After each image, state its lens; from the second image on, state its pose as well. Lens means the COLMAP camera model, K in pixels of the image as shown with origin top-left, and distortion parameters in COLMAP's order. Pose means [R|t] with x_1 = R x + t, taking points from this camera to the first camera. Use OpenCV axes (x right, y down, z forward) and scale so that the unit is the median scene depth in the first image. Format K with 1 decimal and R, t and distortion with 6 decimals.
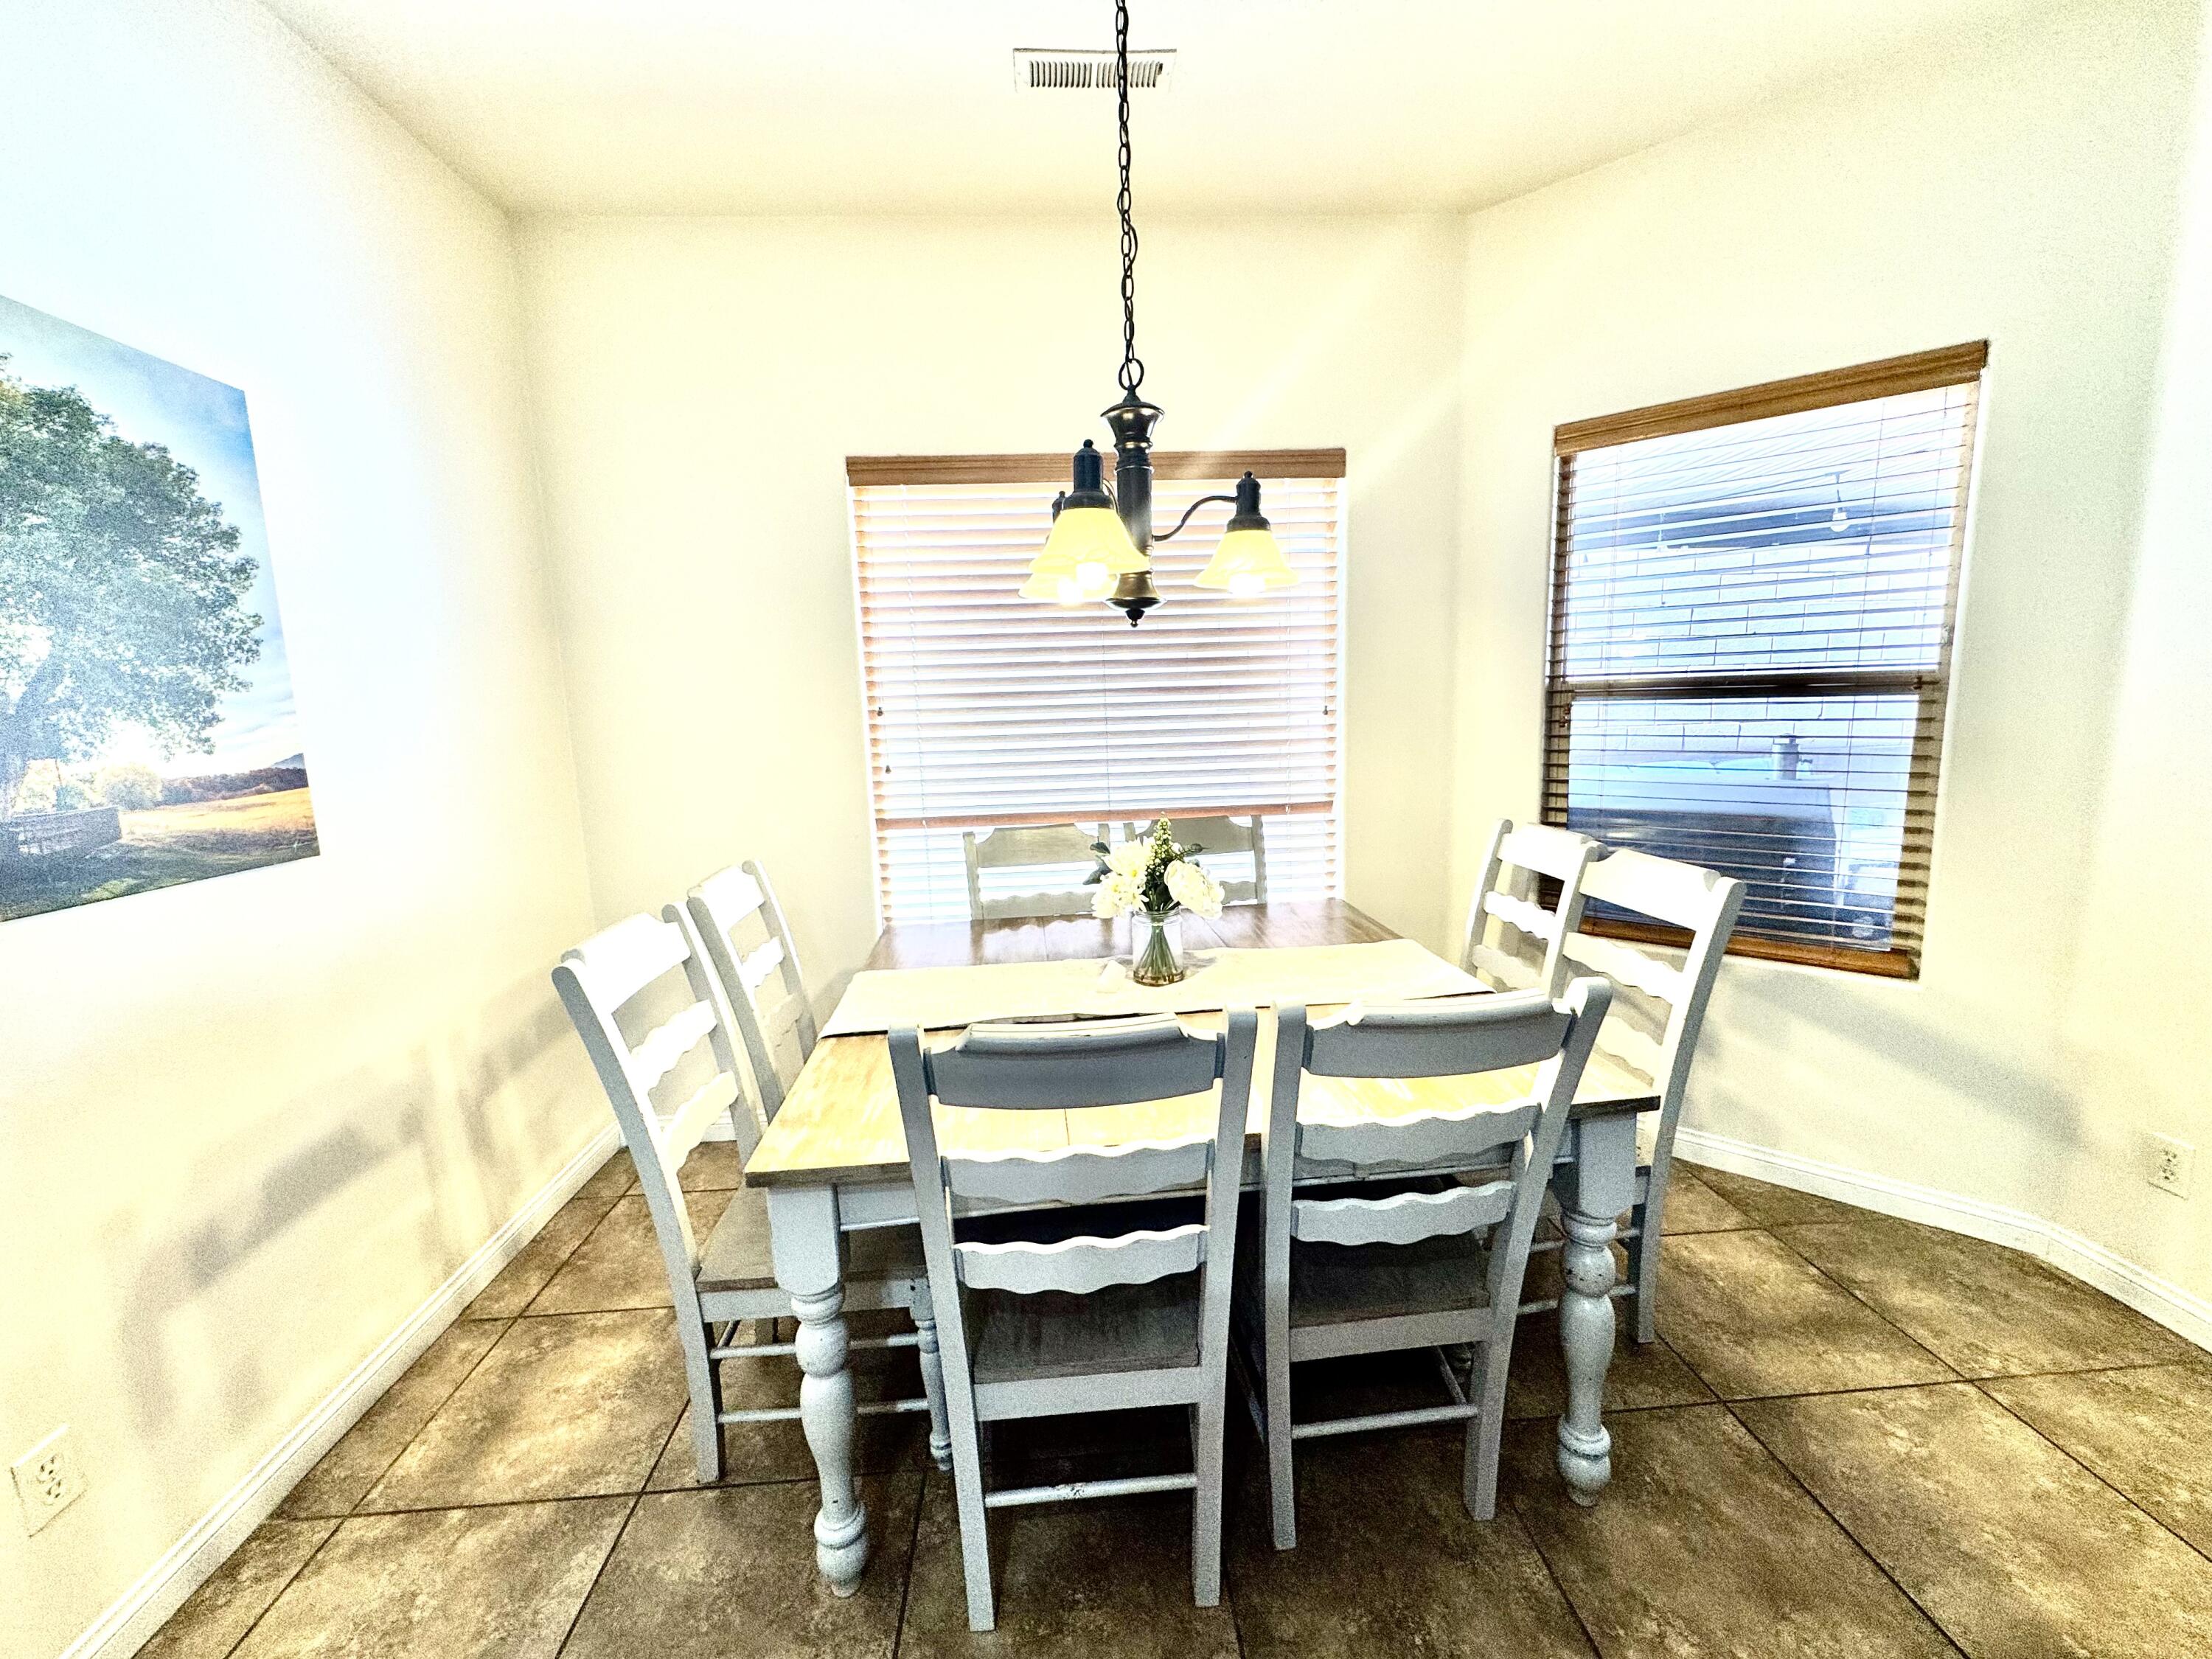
lens RADIAL K [[882.0, 0, 1105.0], [0, 882.0, 824.8], [0, 0, 1]] dist [-0.000777, -0.000072]
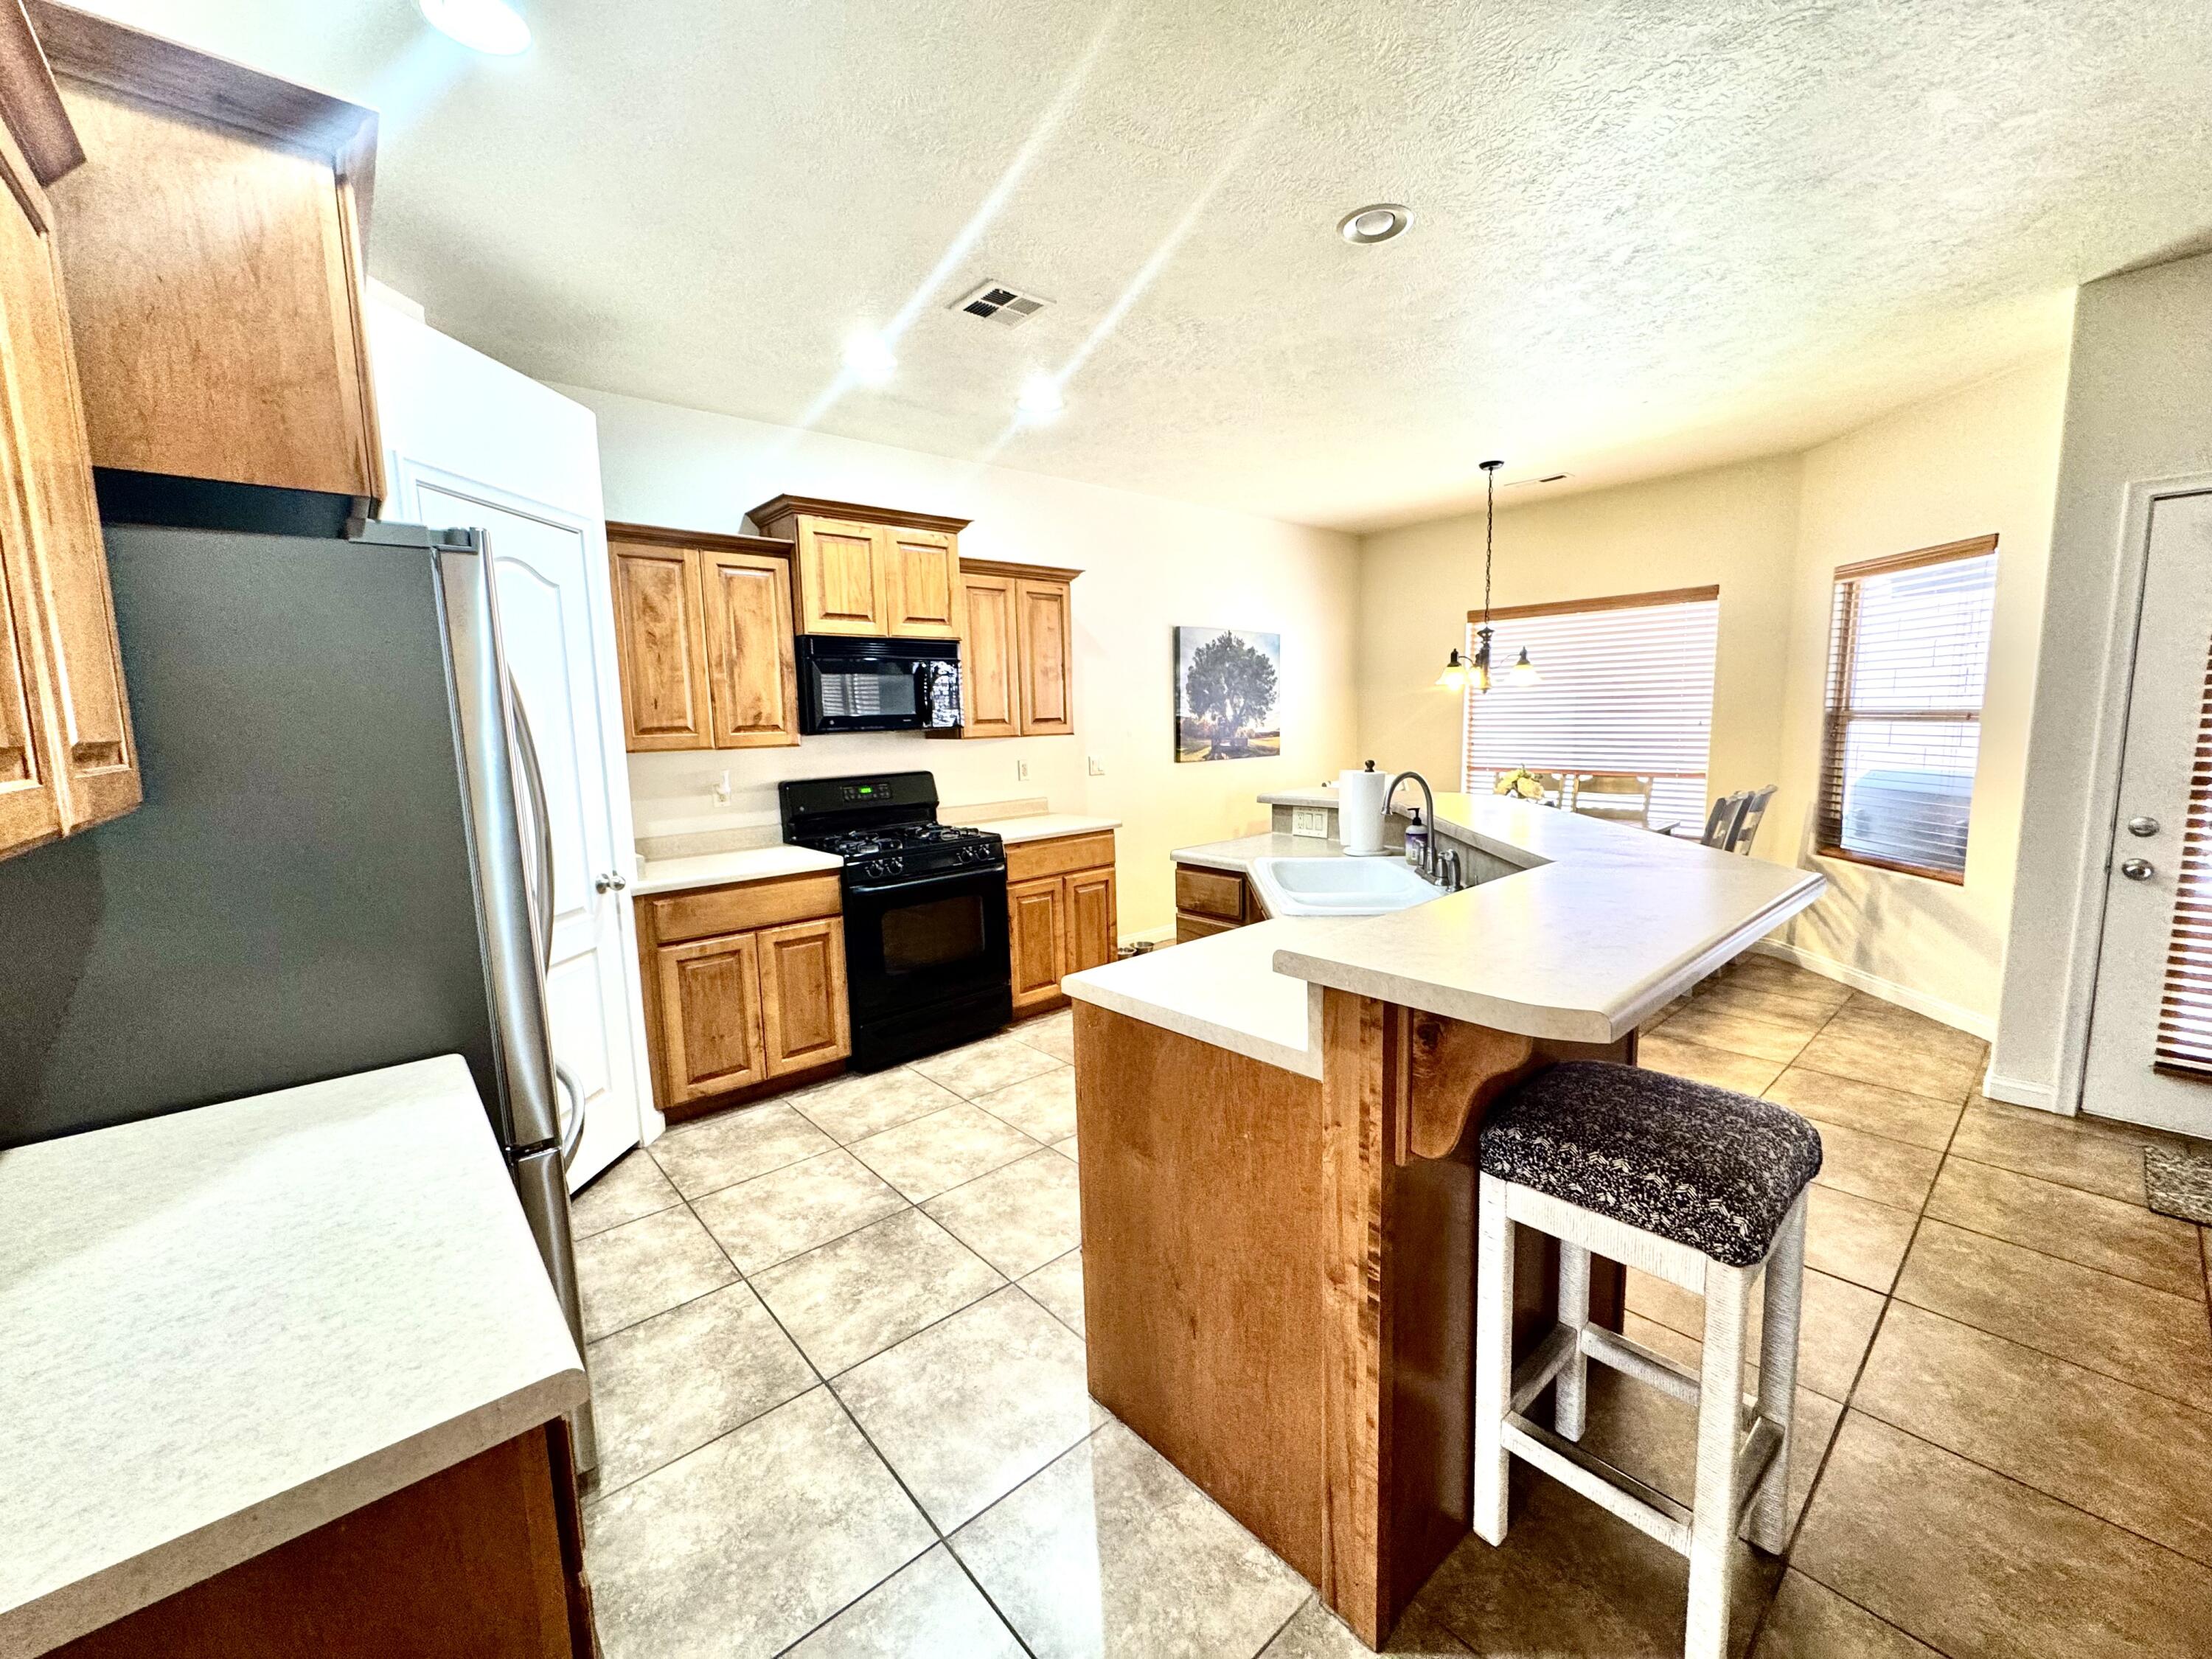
lens RADIAL K [[872.3, 0, 1090.5], [0, 872.3, 825.4], [0, 0, 1]] dist [-0.002903, -0.000027]
pose [[0.591249, 0.117661, -0.797860, 1.229064], [-0.114345, 0.991536, 0.061488, 0.146997], [0.798342, 0.054877, 0.599699, -1.397411]]
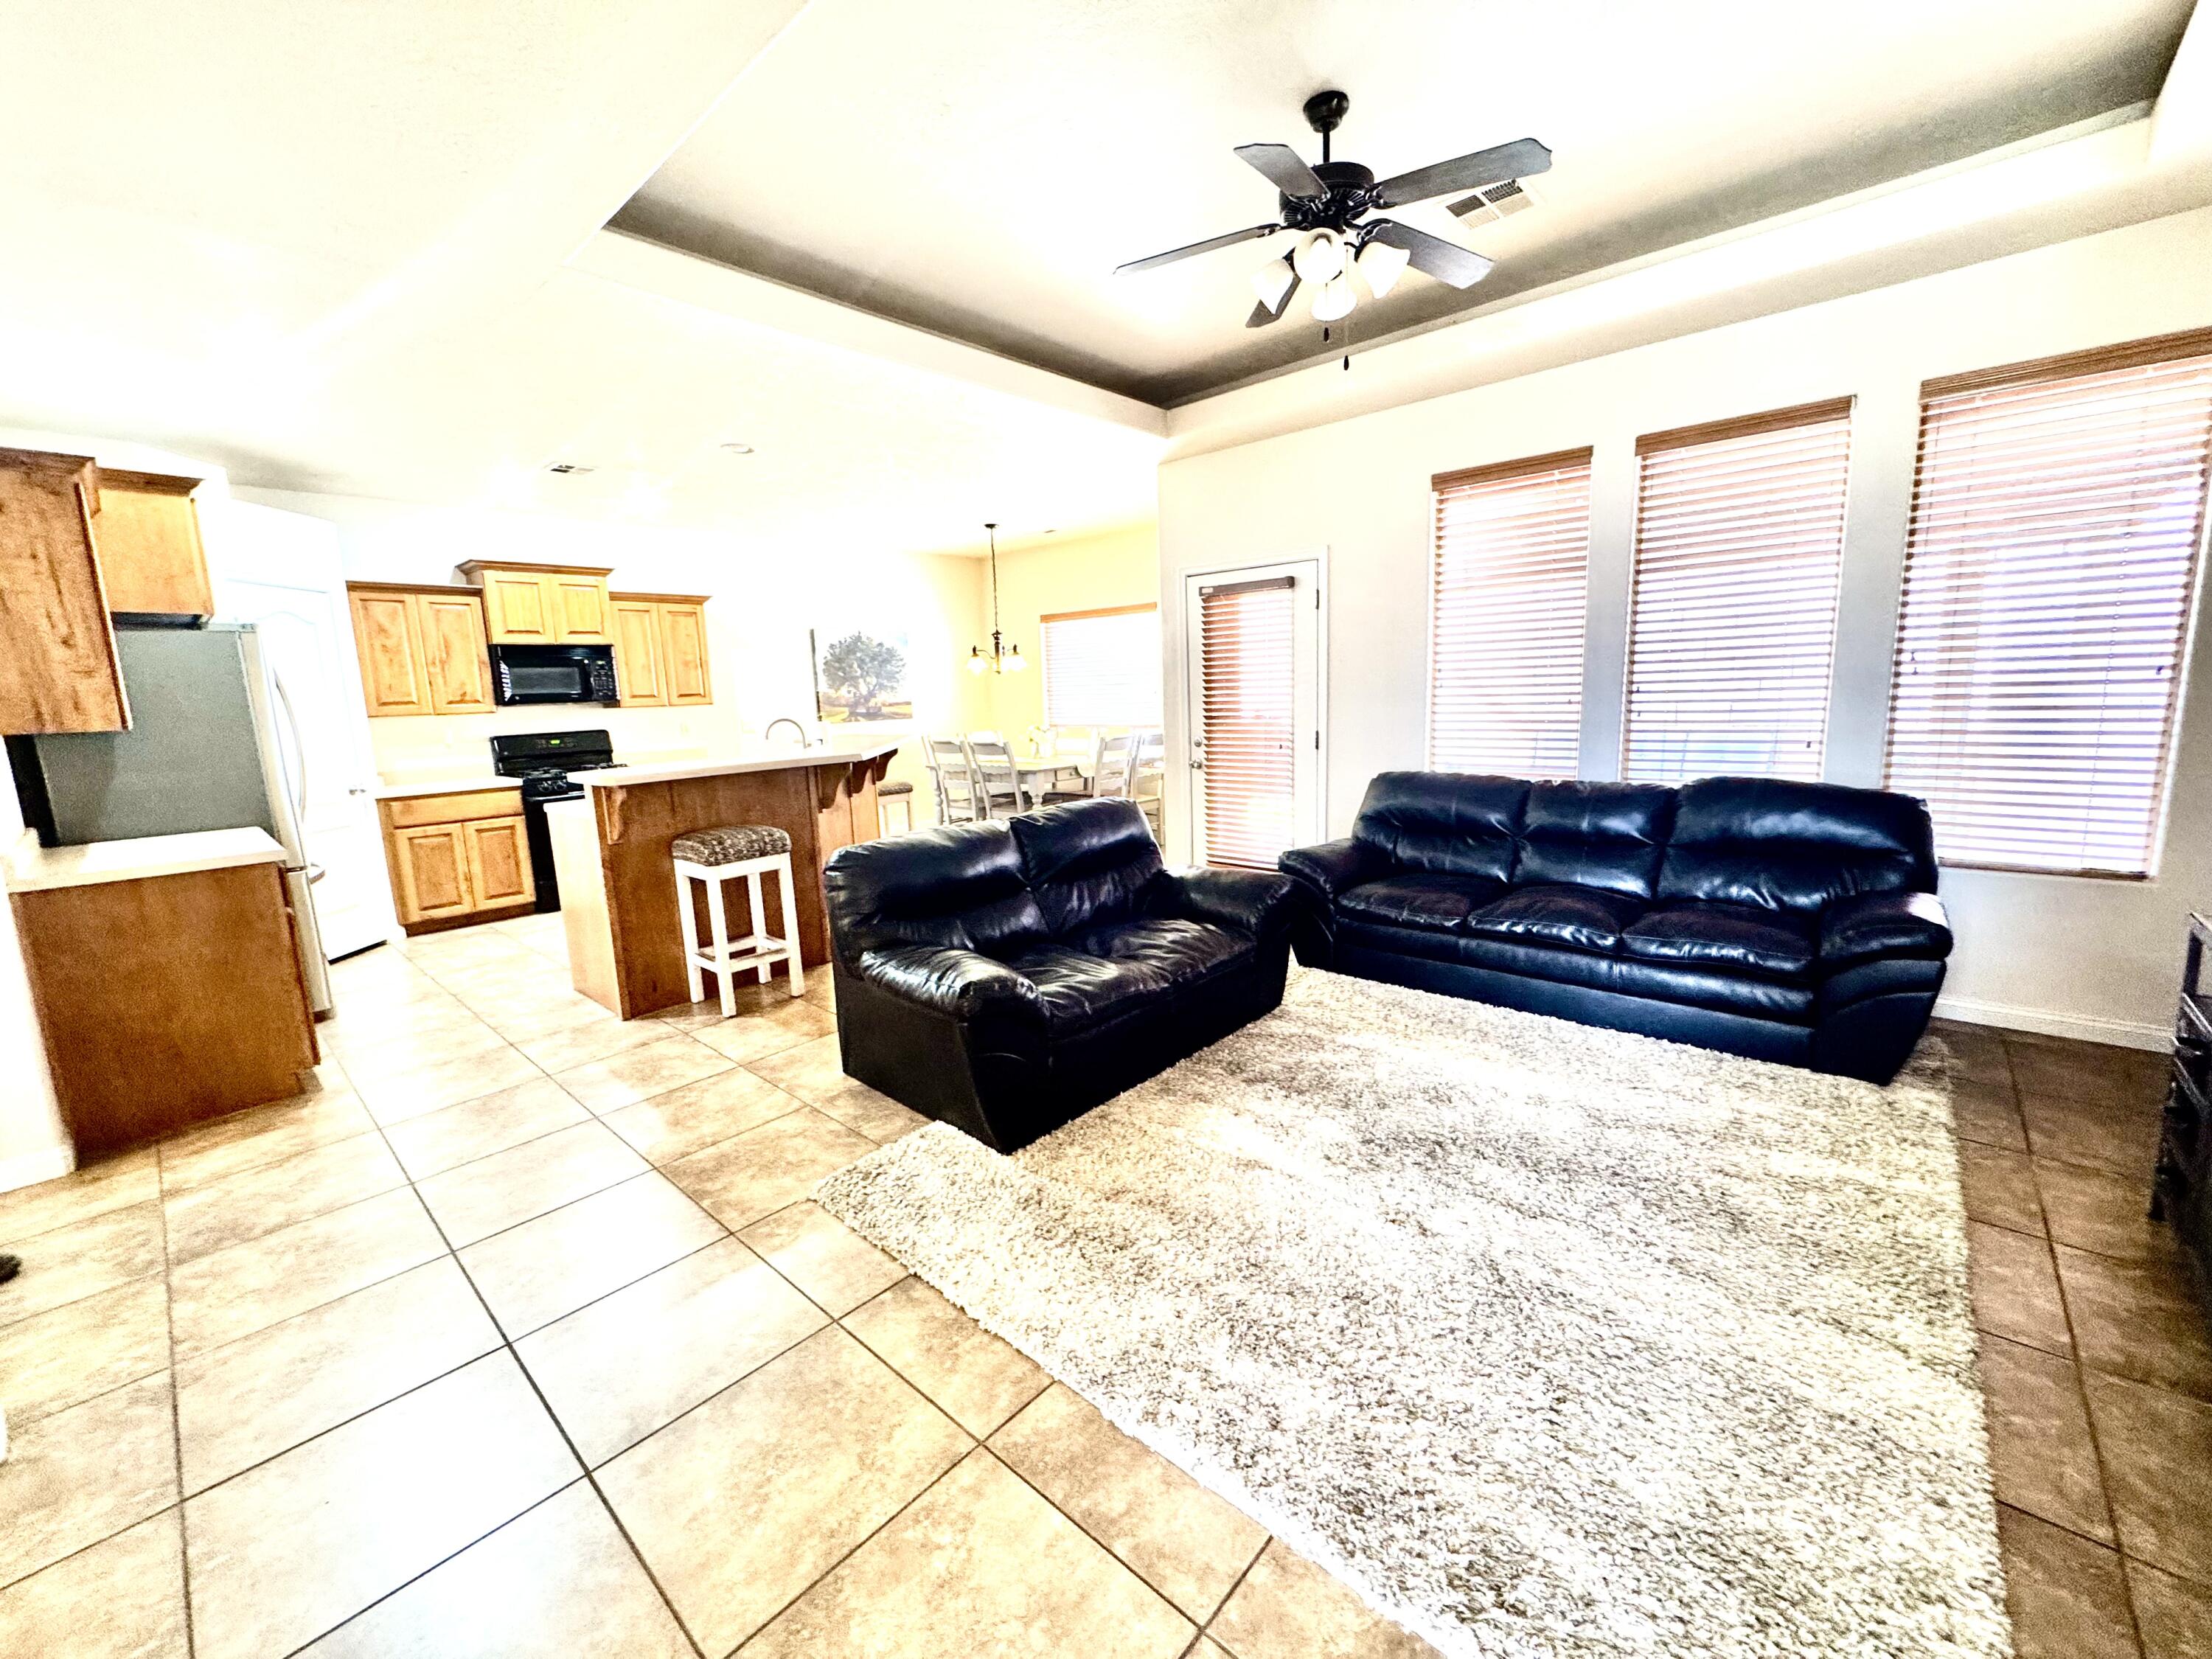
lens RADIAL K [[882.0, 0, 1105.0], [0, 882.0, 824.8], [0, 0, 1]] dist [-0.000777, -0.000072]
pose [[0.687458, 0.116352, -0.716843, 2.858378], [-0.092220, 0.993078, 0.072748, 0.134070], [0.720345, 0.016096, 0.693429, -1.376451]]
